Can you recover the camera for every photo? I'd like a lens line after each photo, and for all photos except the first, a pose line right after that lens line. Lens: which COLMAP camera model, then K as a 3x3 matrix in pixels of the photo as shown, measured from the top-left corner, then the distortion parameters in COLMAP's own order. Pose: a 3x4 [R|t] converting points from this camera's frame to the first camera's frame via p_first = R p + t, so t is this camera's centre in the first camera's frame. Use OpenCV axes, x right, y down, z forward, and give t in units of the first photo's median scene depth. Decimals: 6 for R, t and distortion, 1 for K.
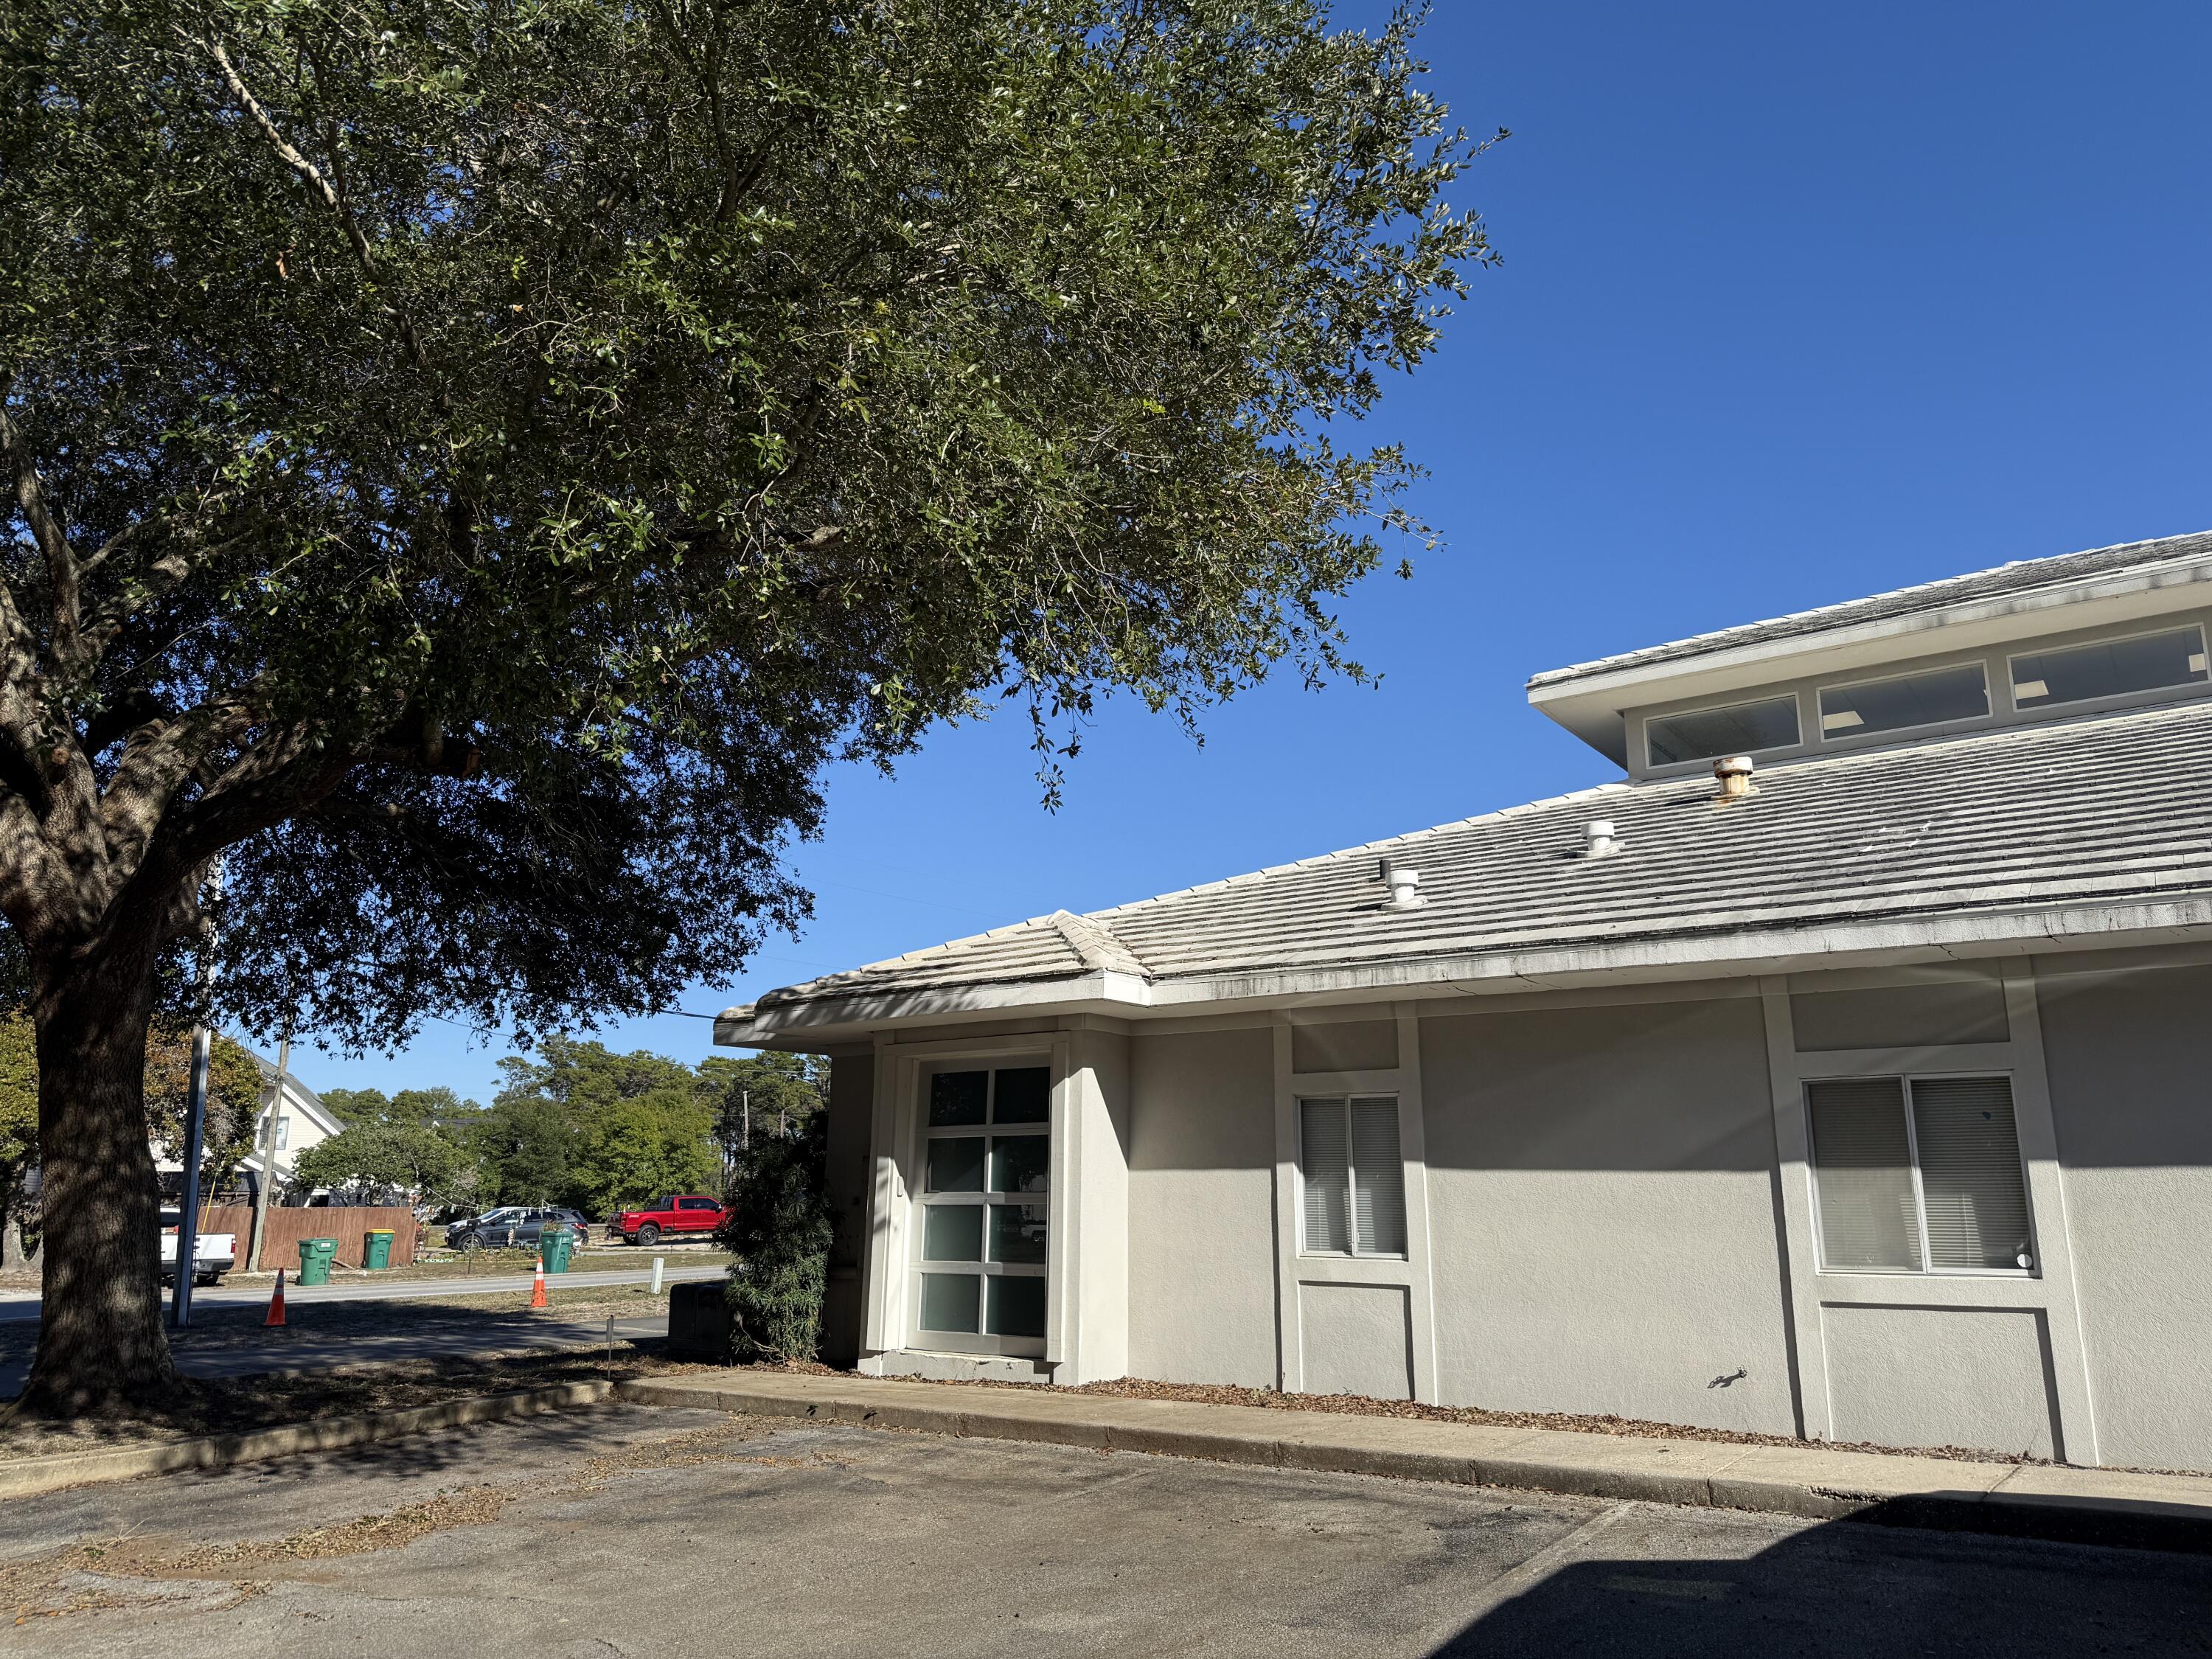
lens RADIAL K [[1526.8, 0, 1106.0], [0, 1526.8, 829.5], [0, 0, 1]] dist [0.017301, -0.052969]
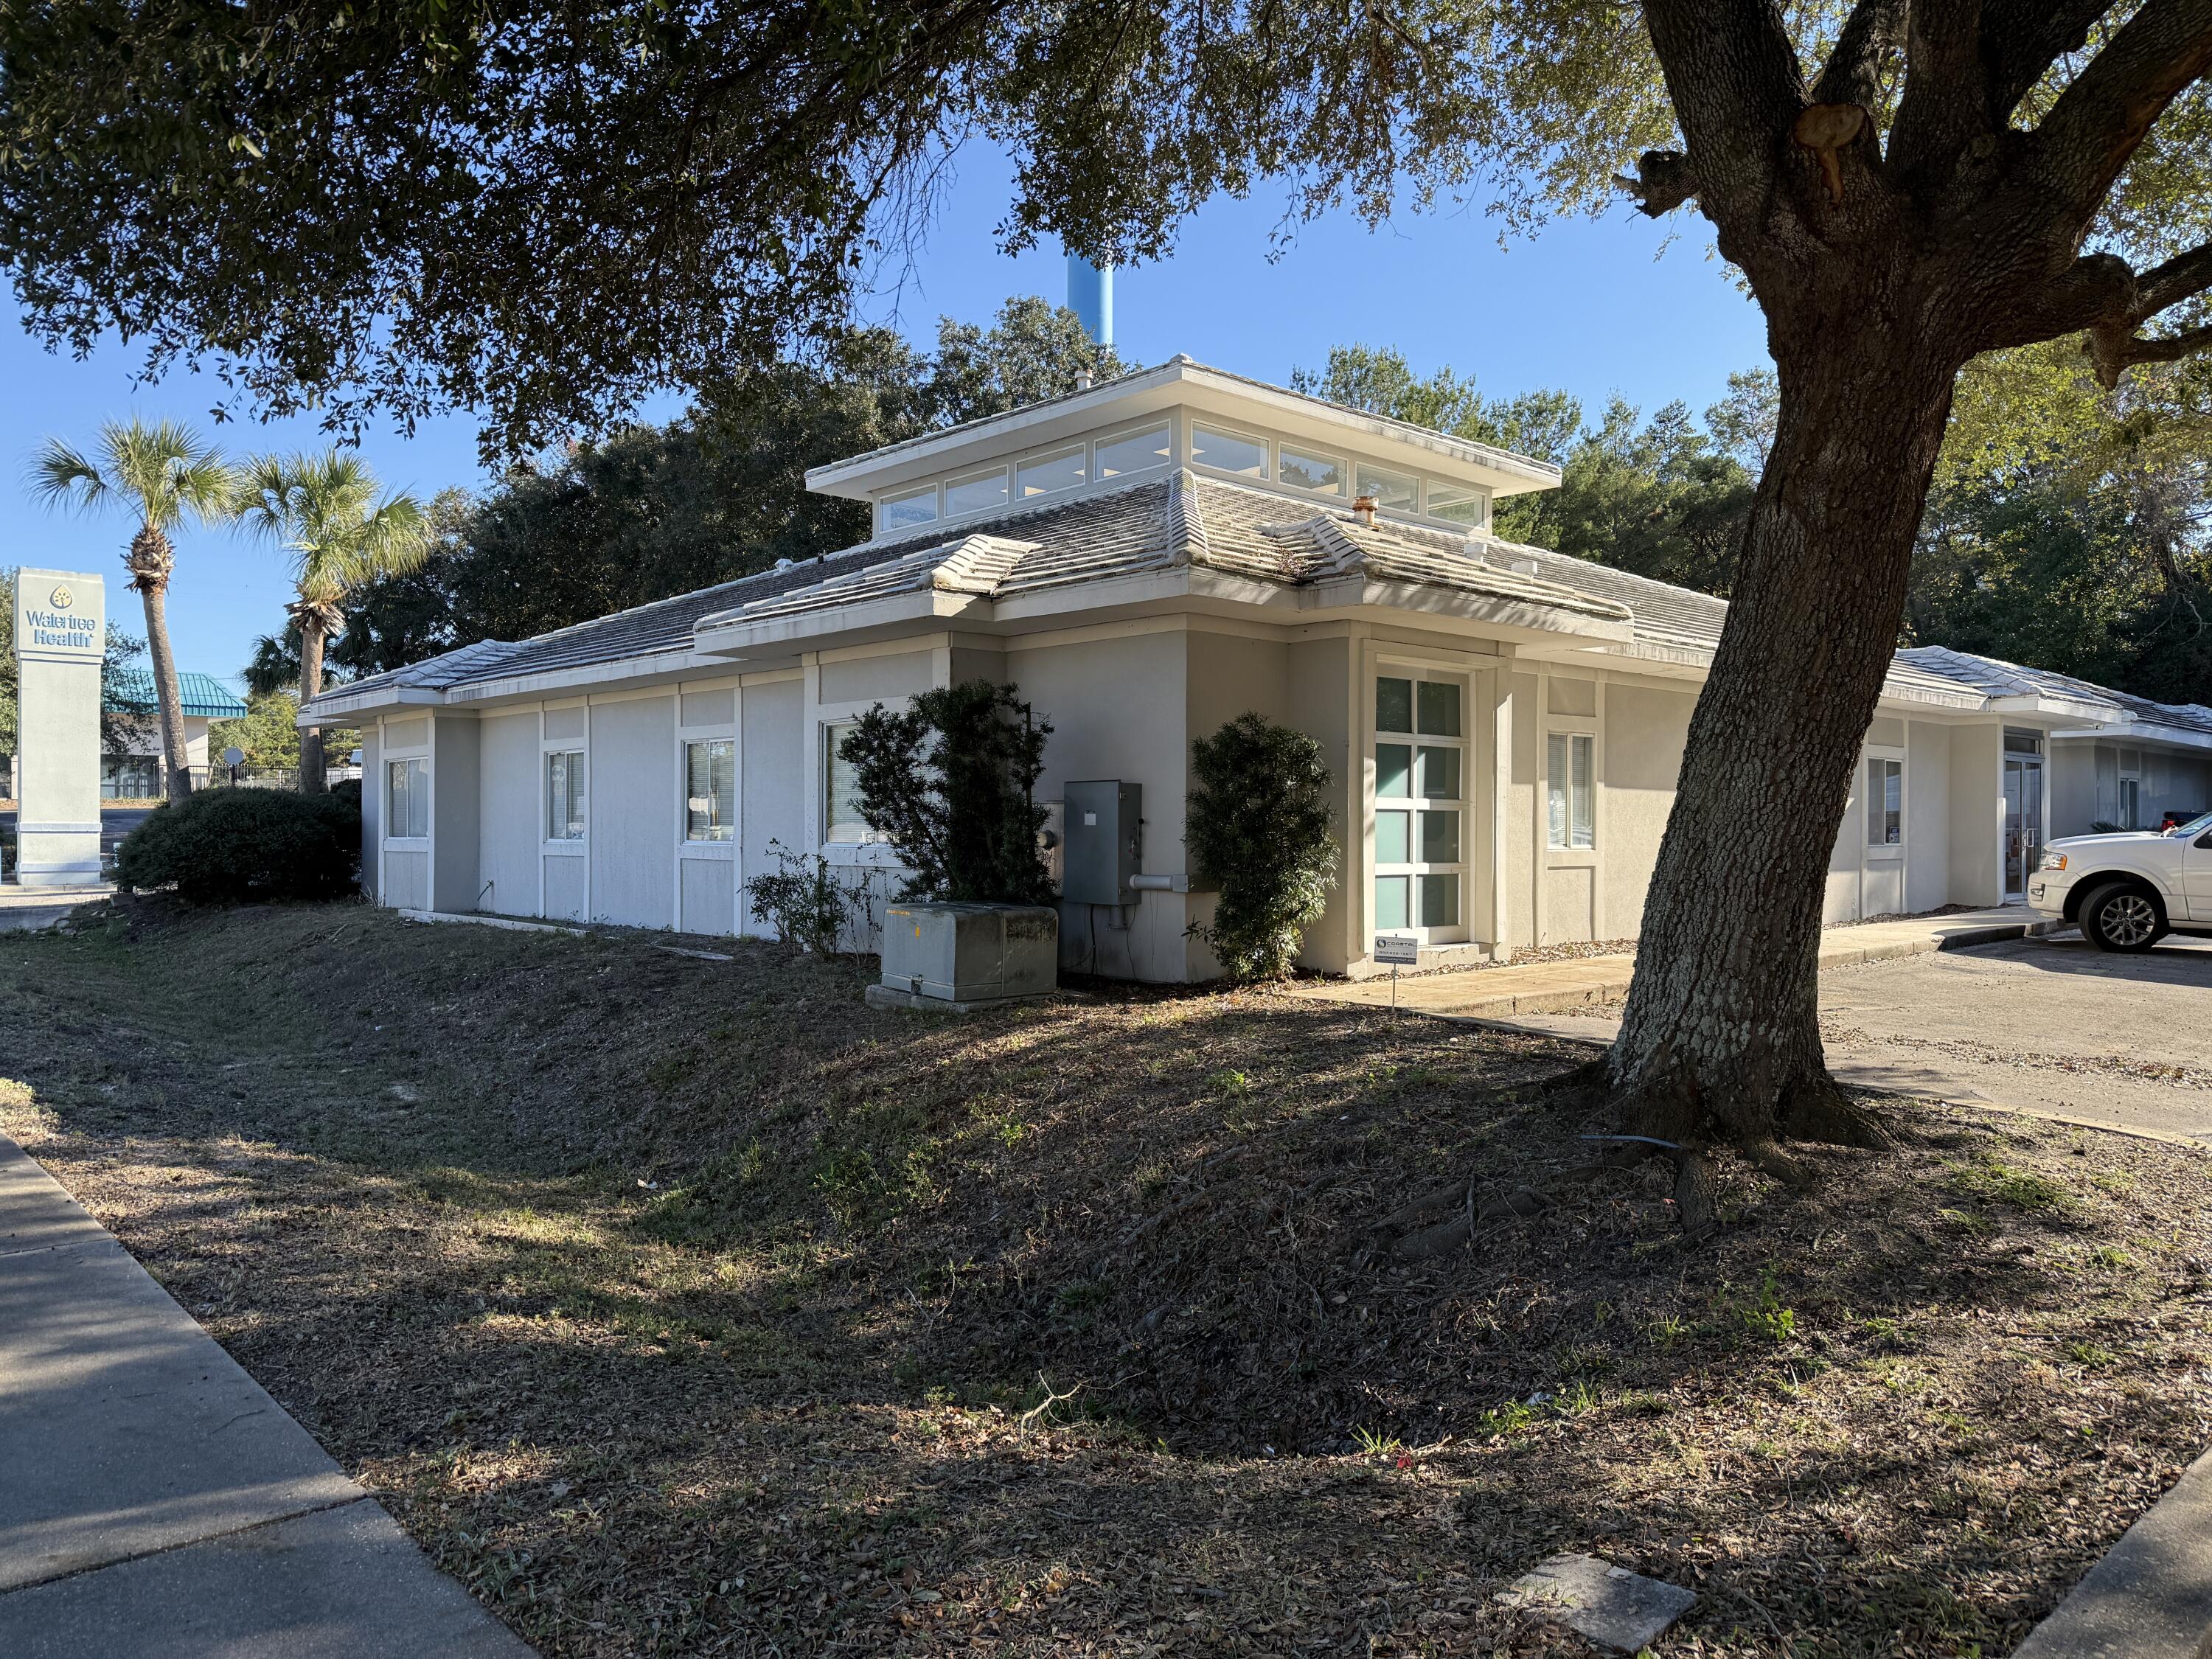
lens RADIAL K [[1526.8, 0, 1106.0], [0, 1526.8, 829.5], [0, 0, 1]] dist [0.017301, -0.052969]
pose [[0.205776, 0.003677, 0.978592, -1.236552], [-0.222825, 0.973901, 0.043196, 0.286673], [-0.952893, -0.226943, 0.201225, 1.086587]]
